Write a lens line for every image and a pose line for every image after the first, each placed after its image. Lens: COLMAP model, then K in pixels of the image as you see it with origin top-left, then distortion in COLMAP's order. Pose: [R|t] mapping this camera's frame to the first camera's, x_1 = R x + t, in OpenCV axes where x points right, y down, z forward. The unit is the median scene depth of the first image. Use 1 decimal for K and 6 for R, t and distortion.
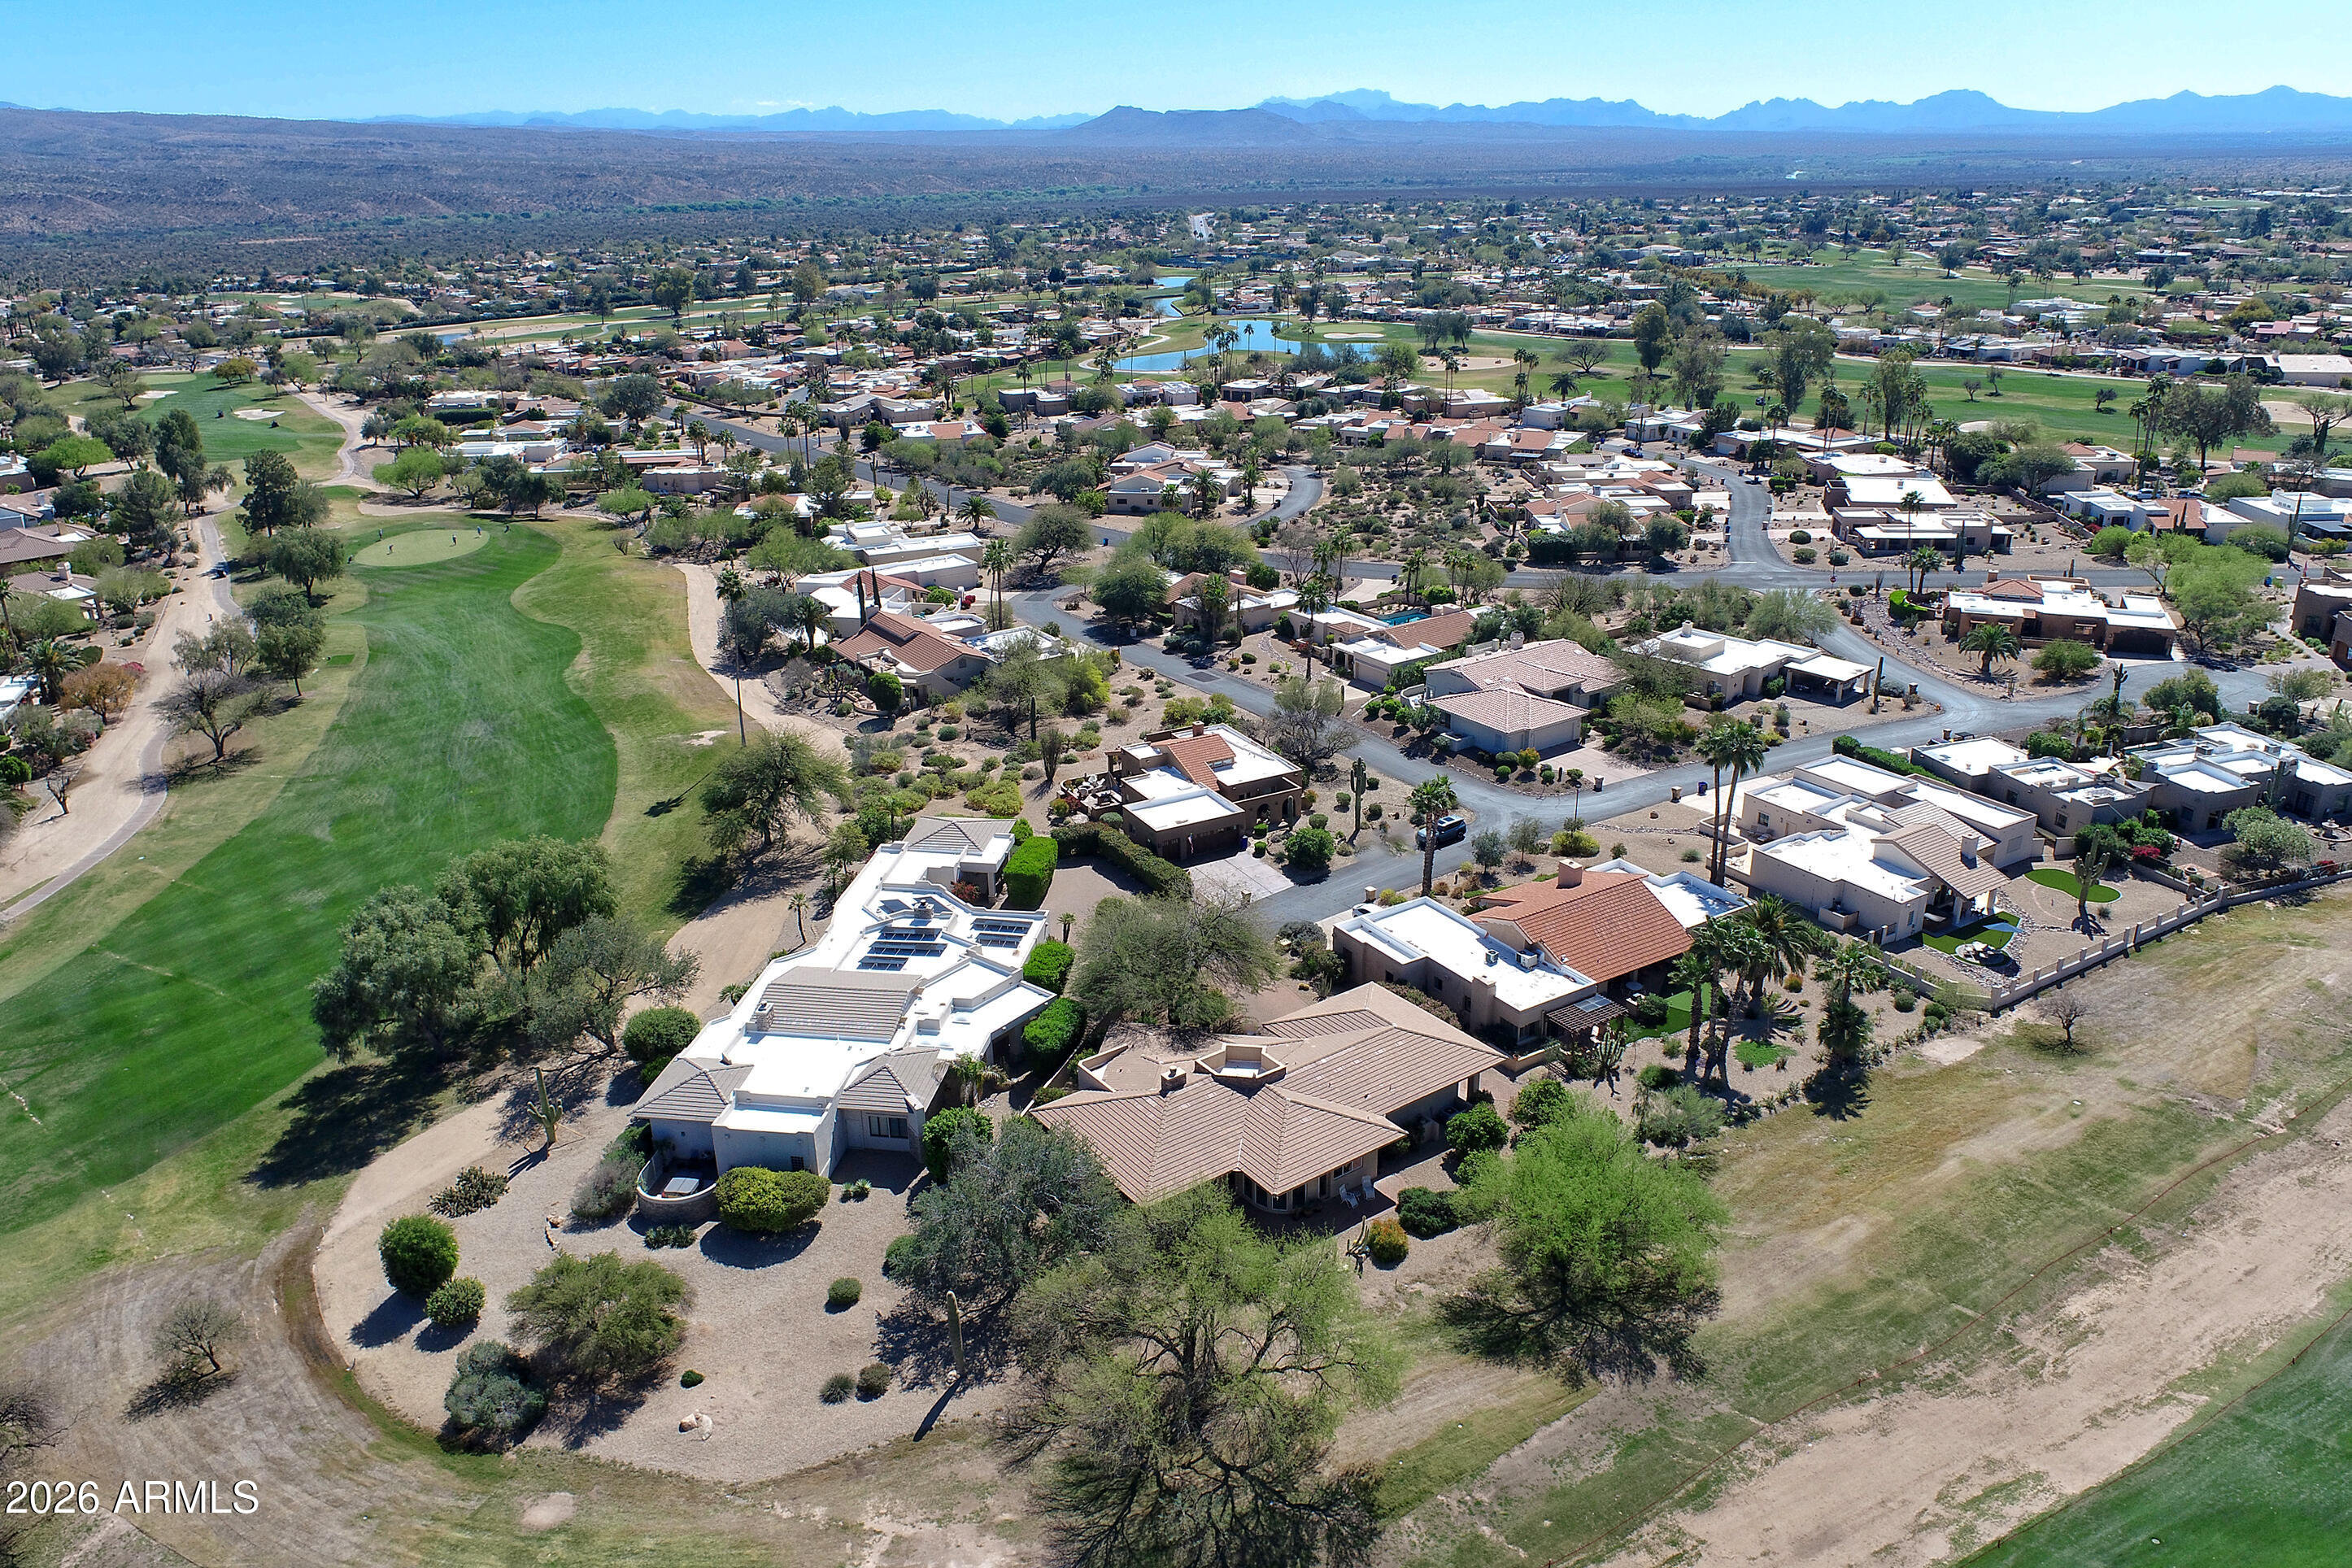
lens RADIAL K [[1662.2, 0, 1176.0], [0, 1662.2, 784.0], [0, 0, 1]] dist [-0.016263, 0.010661]
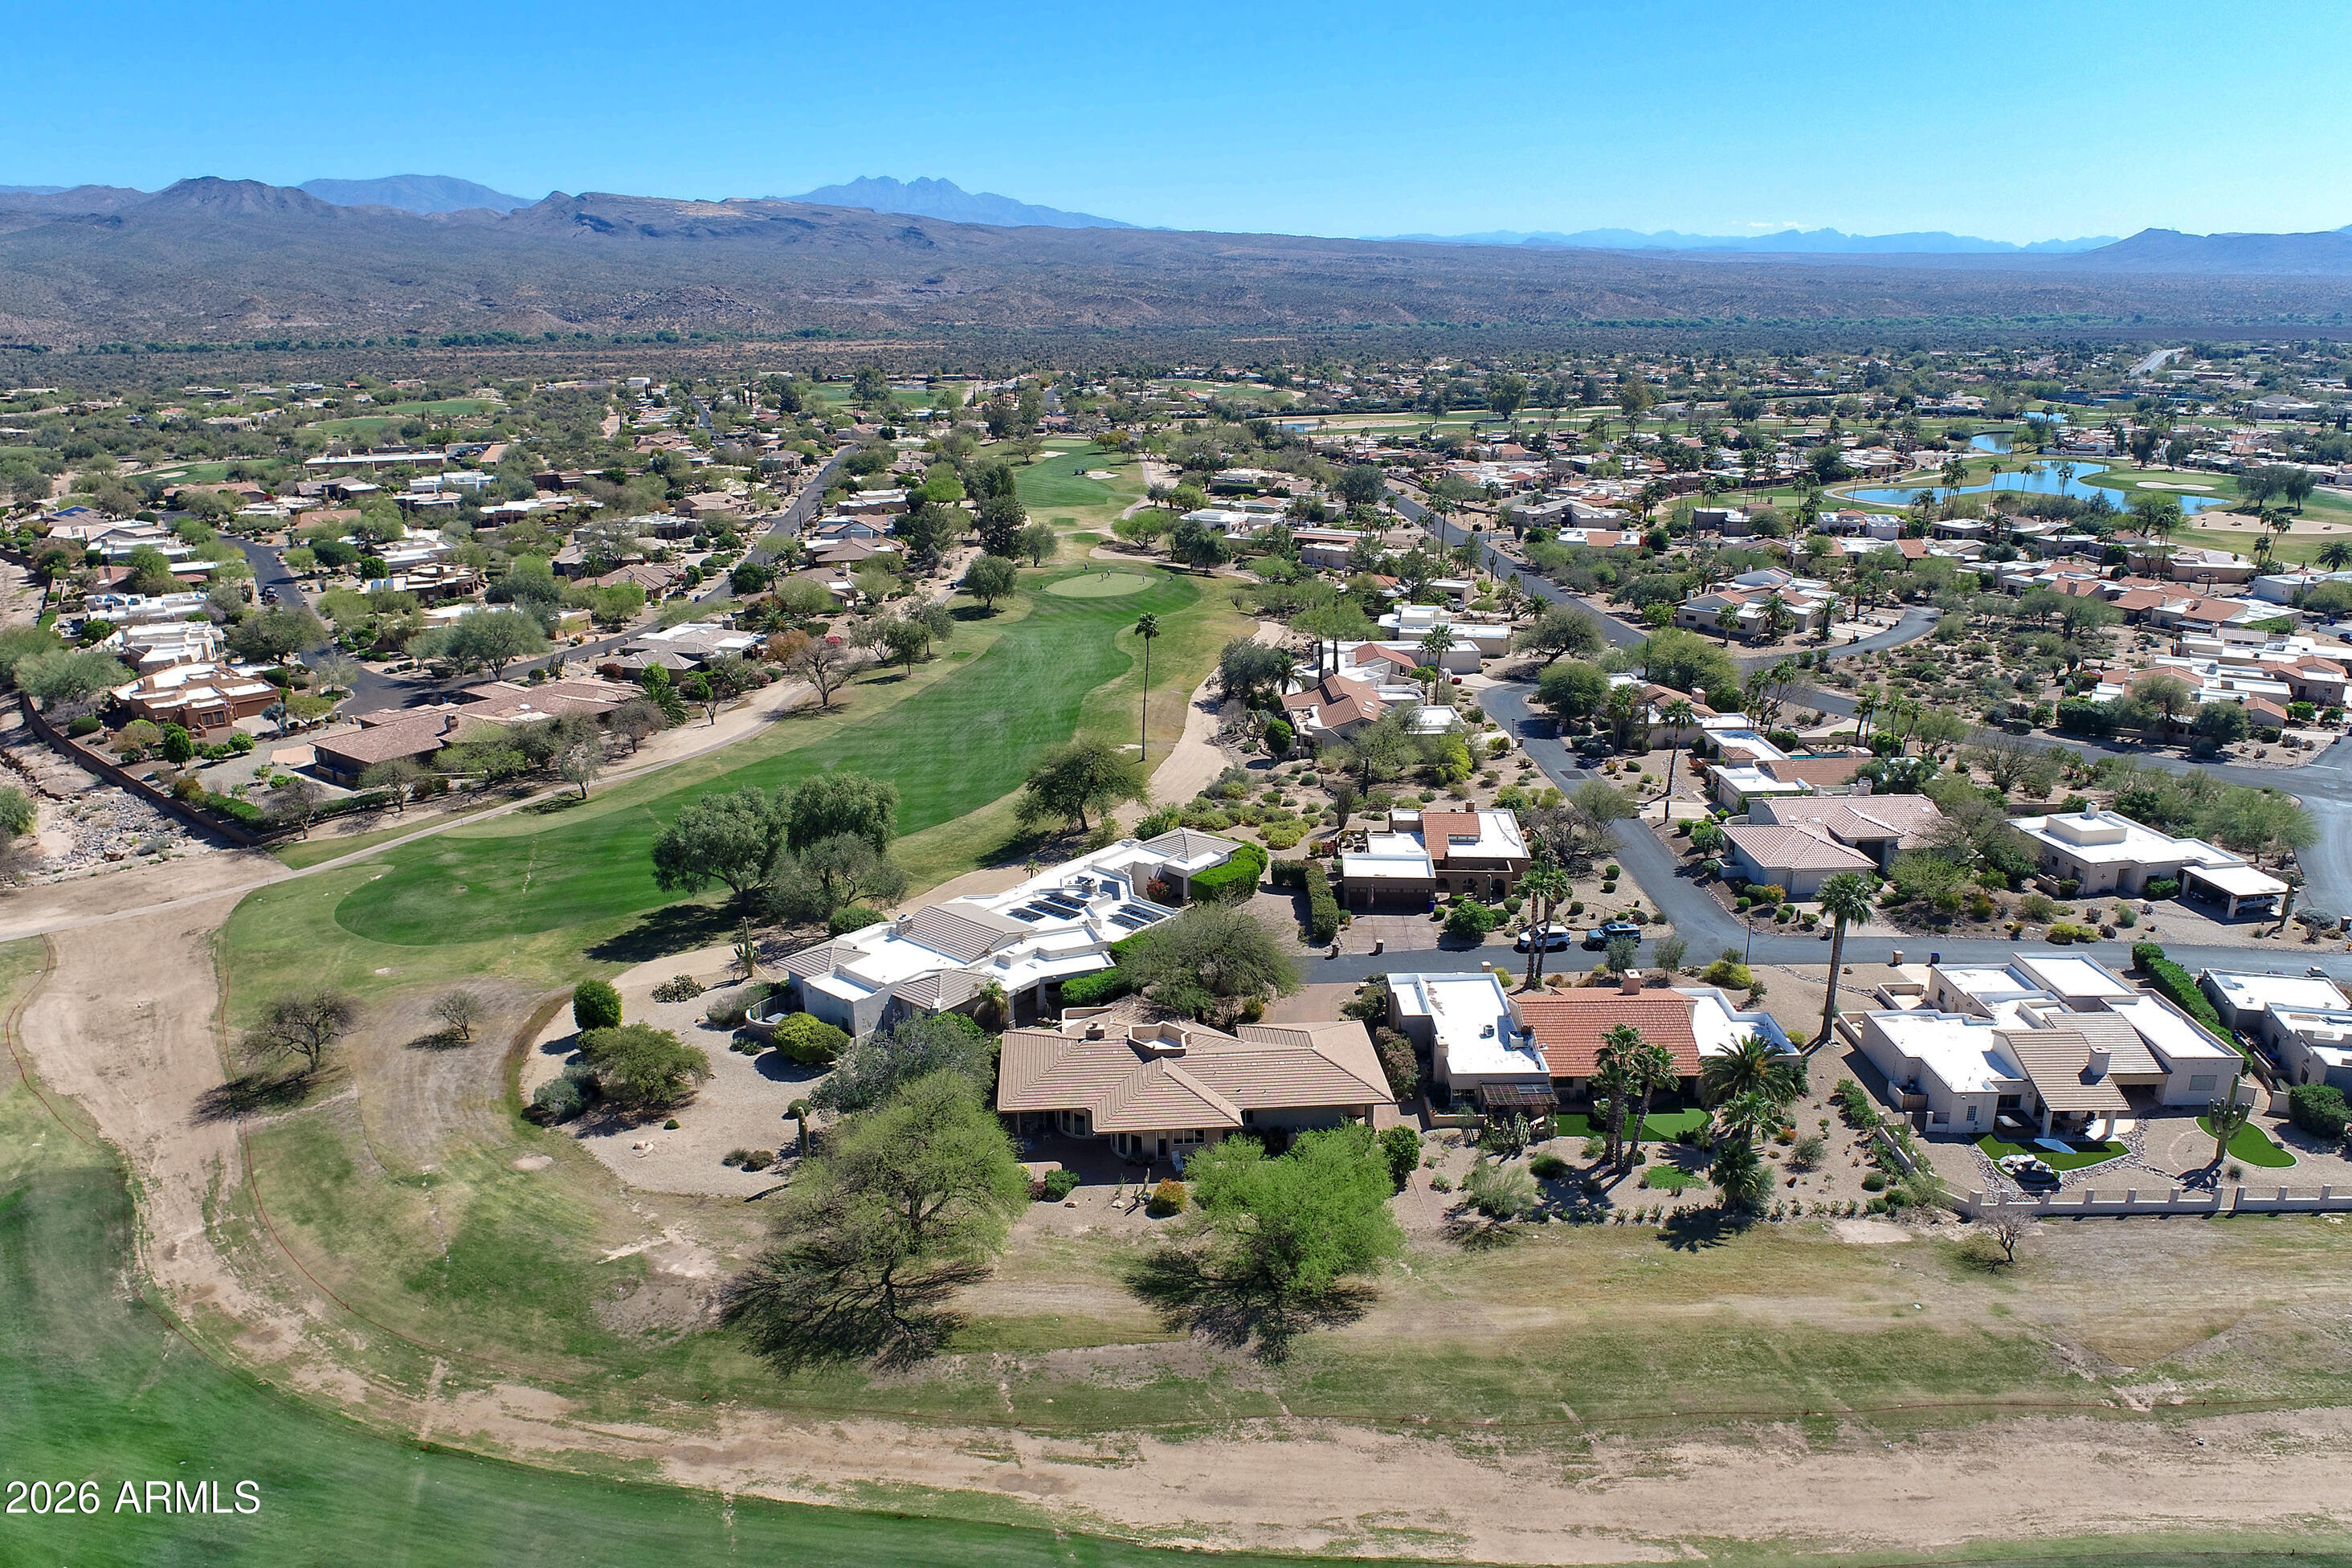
lens RADIAL K [[1626.2, 0, 1168.8], [0, 1626.2, 805.4], [0, 0, 1]] dist [-0.007565, 0.002459]
pose [[0.847601, 0.177341, -0.500123, 0.336656], [-0.200212, 0.979719, 0.008088, -0.003142], [0.491414, 0.093275, 0.865917, -0.010963]]
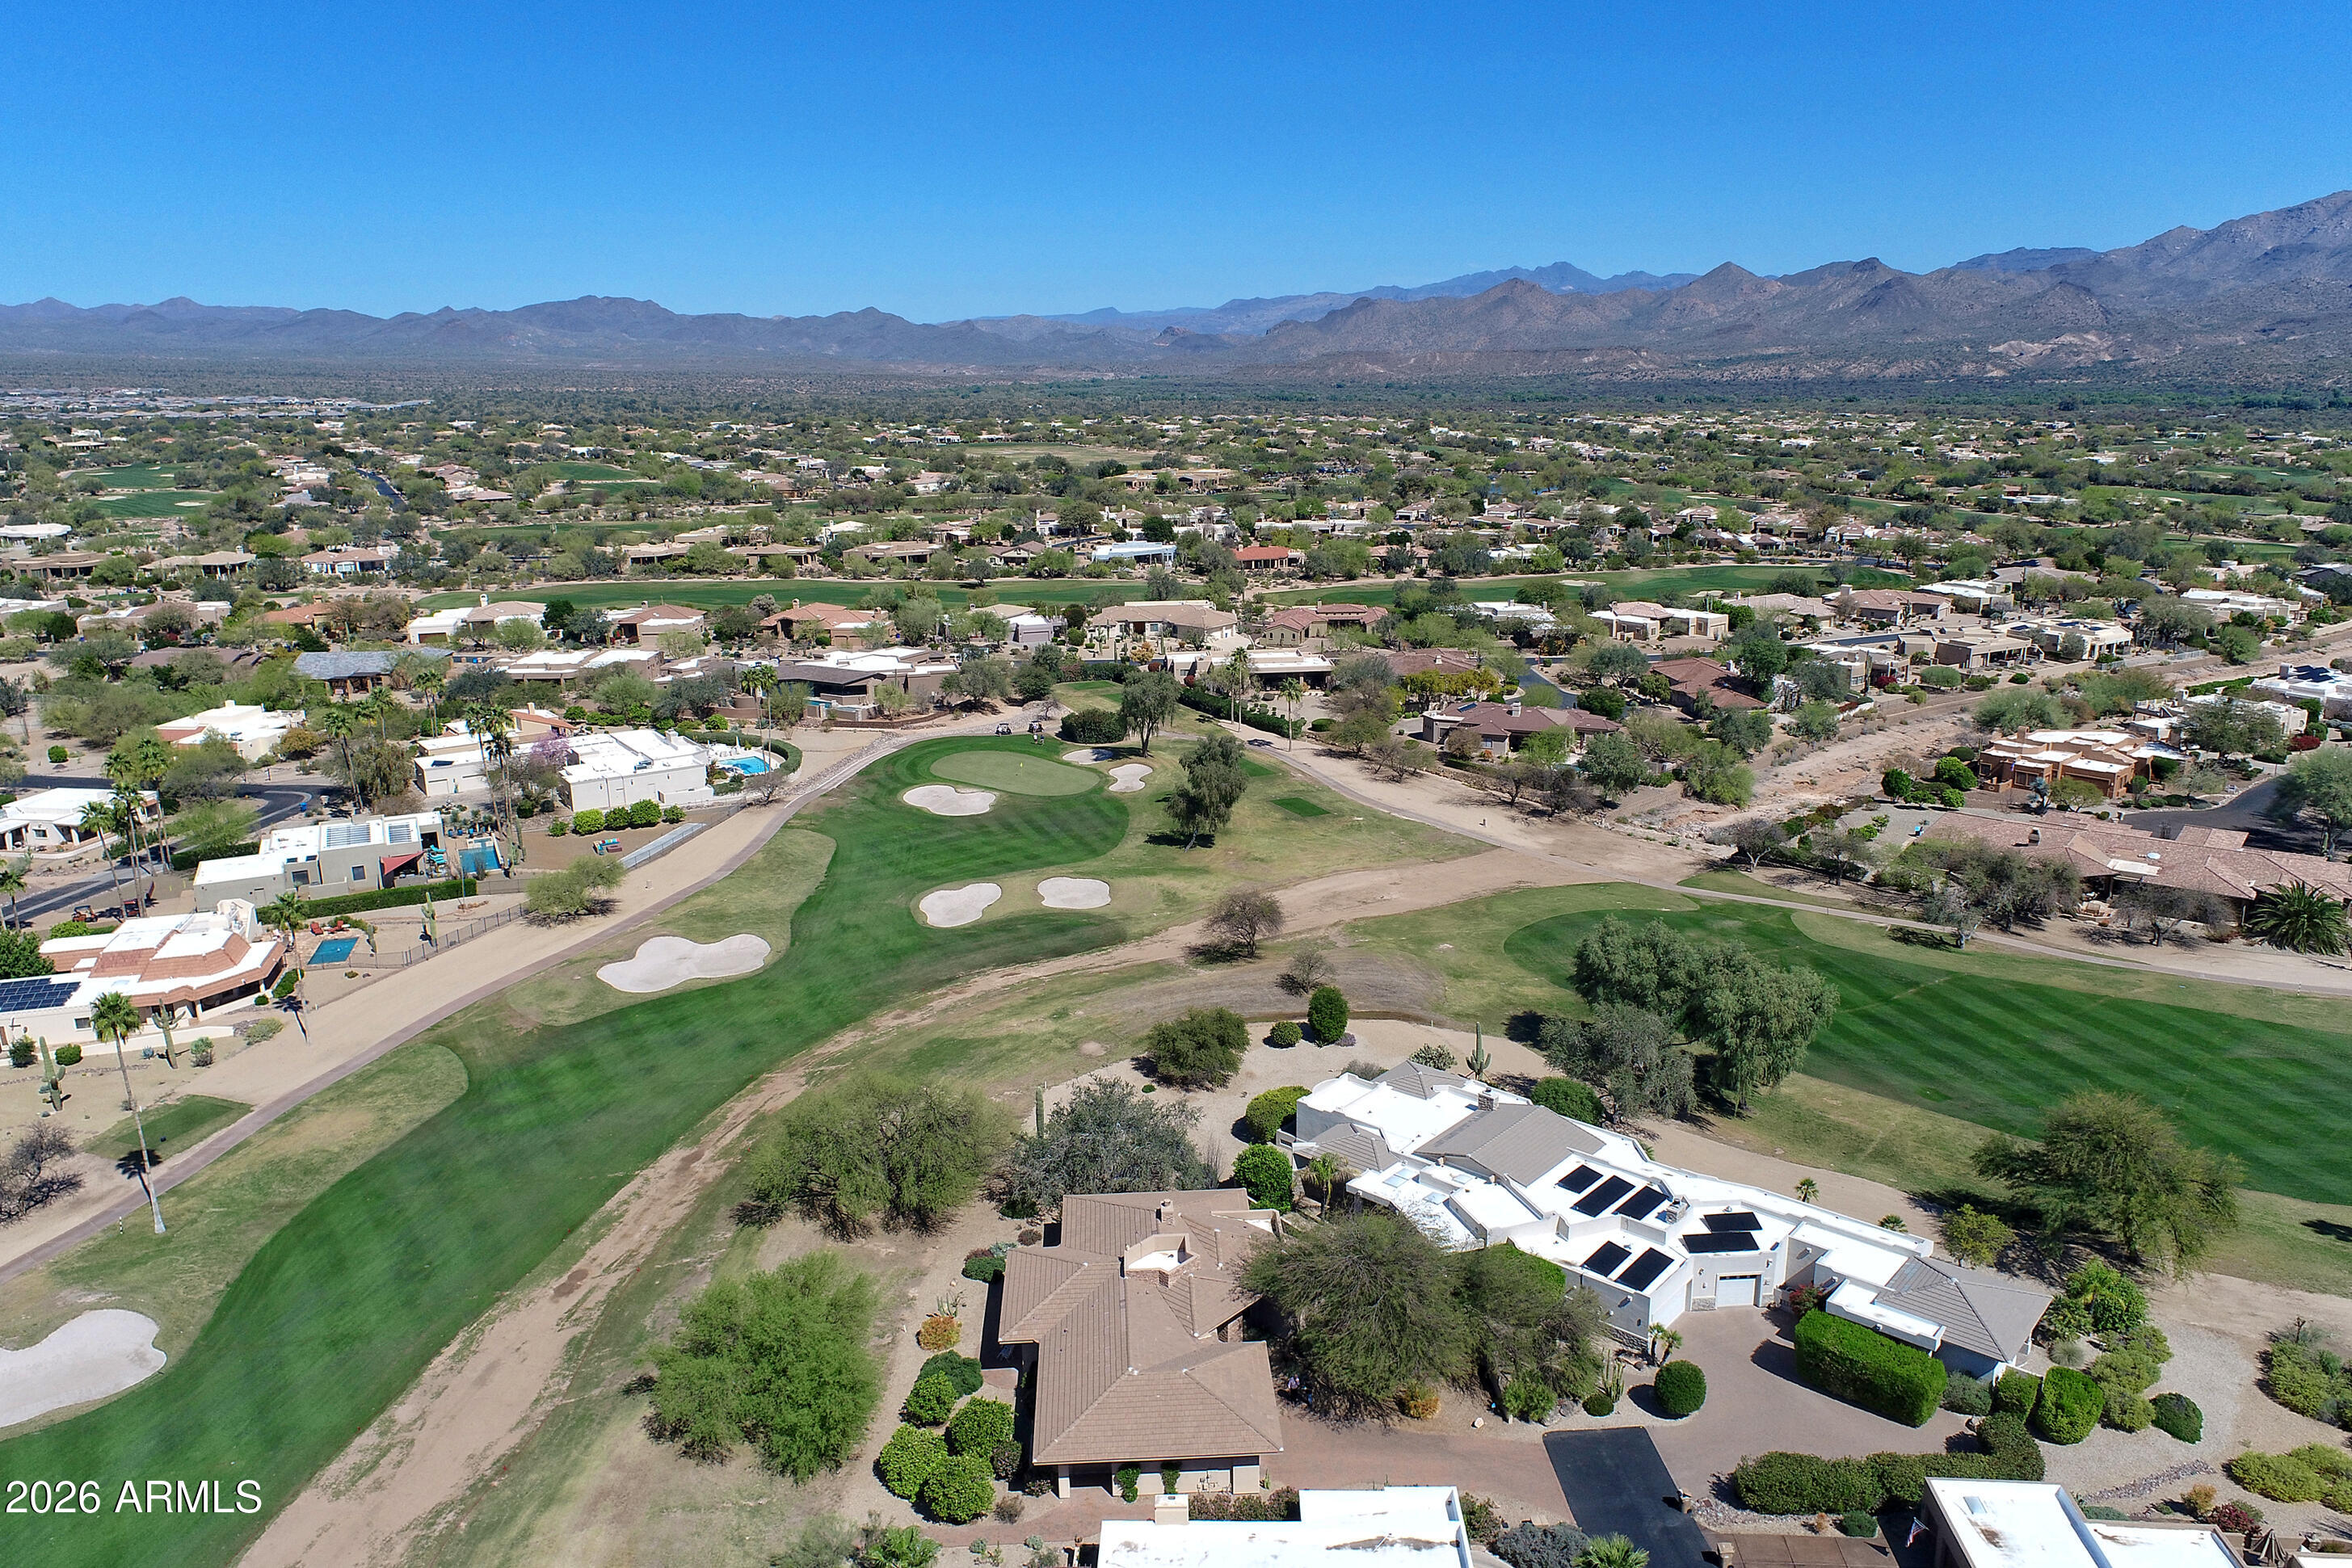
lens RADIAL K [[1631.2, 0, 1159.6], [0, 1631.2, 775.5], [0, 0, 1]] dist [-0.012277, 0.006839]
pose [[-0.556784, 0.231436, -0.797765, 0.418767], [-0.272072, 0.856614, 0.438395, -0.280431], [0.784837, 0.461140, -0.413981, 0.714379]]
